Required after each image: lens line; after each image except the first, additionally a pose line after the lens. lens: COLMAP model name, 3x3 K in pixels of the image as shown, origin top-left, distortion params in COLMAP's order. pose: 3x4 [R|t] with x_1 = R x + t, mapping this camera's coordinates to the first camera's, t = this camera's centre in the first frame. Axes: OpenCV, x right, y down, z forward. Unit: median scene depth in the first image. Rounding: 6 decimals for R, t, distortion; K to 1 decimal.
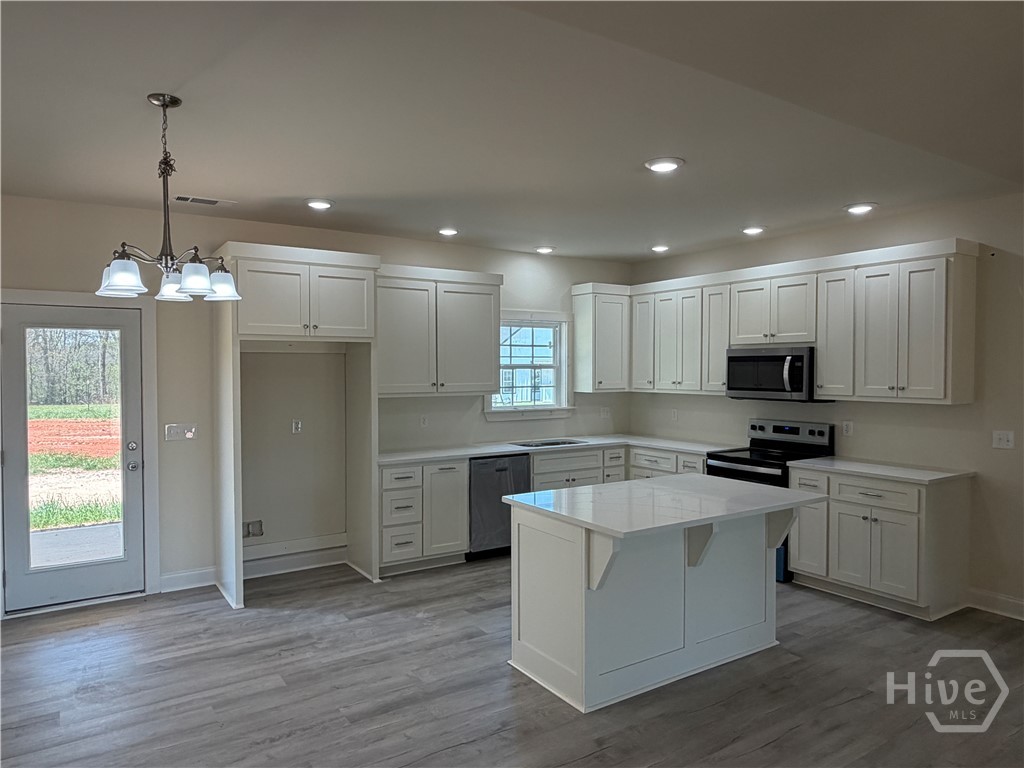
lens RADIAL K [[690.4, 0, 513.8], [0, 690.4, 377.0], [0, 0, 1]] dist [0.036269, -0.013315]
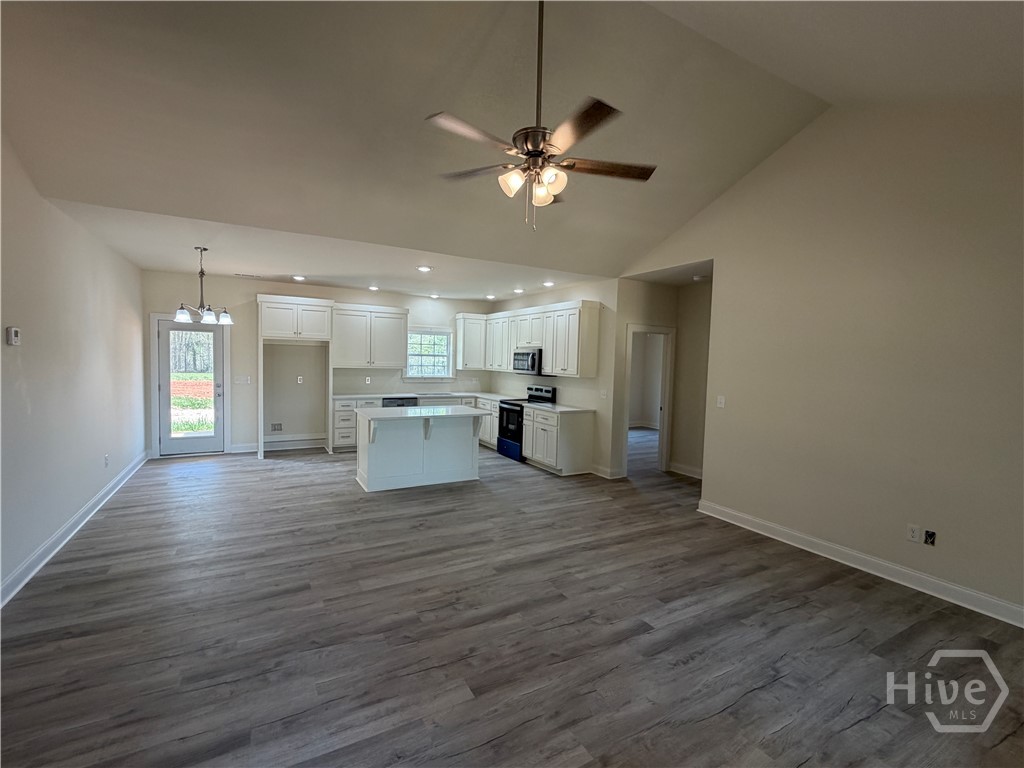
lens RADIAL K [[475.3, 0, 507.9], [0, 475.3, 373.1], [0, 0, 1]] dist [0.041321, 0.000197]
pose [[0.996149, 0.030969, -0.082021, 0.432056], [-0.029567, 0.999396, 0.018249, 0.004839], [0.082537, -0.015754, 0.996464, -0.393906]]
